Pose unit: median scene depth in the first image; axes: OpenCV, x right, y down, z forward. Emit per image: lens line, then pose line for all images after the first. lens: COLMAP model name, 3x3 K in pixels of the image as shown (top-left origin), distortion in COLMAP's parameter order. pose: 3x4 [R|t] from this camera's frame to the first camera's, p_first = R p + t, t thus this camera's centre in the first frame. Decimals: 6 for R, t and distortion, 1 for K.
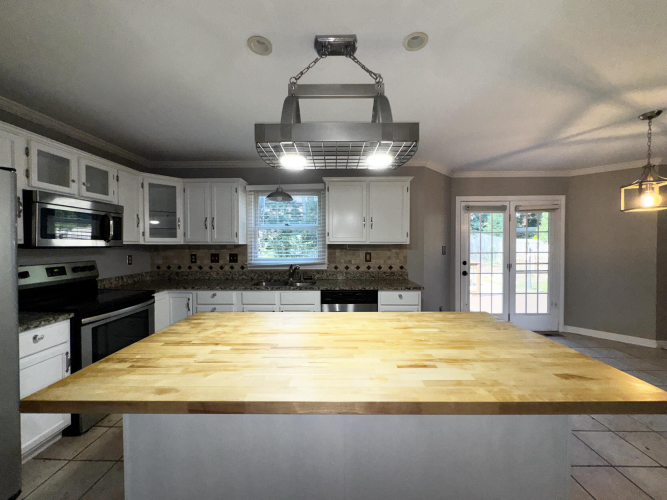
lens RADIAL K [[266.0, 0, 333.5], [0, 266.0, 250.0], [0, 0, 1]] dist [-0.001628, 0.000108]
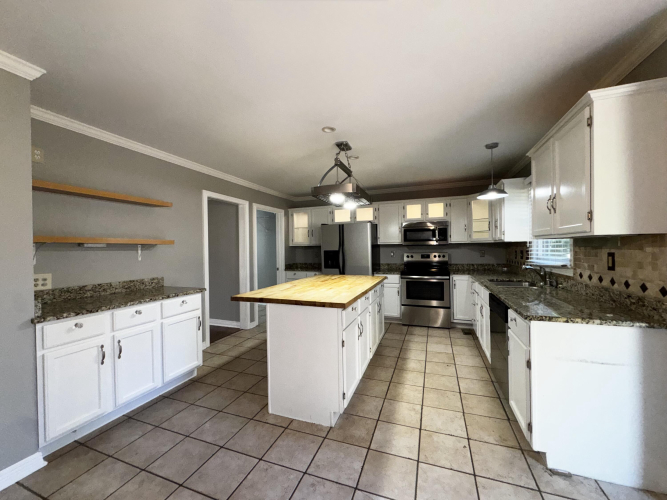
lens RADIAL K [[266.0, 0, 333.5], [0, 266.0, 250.0], [0, 0, 1]] dist [-0.001628, 0.000108]
pose [[-0.333947, 0.012887, -0.942504, 0.830588], [-0.003361, 0.999884, 0.014863, -0.001450], [0.942586, 0.008131, -0.333865, 0.684275]]
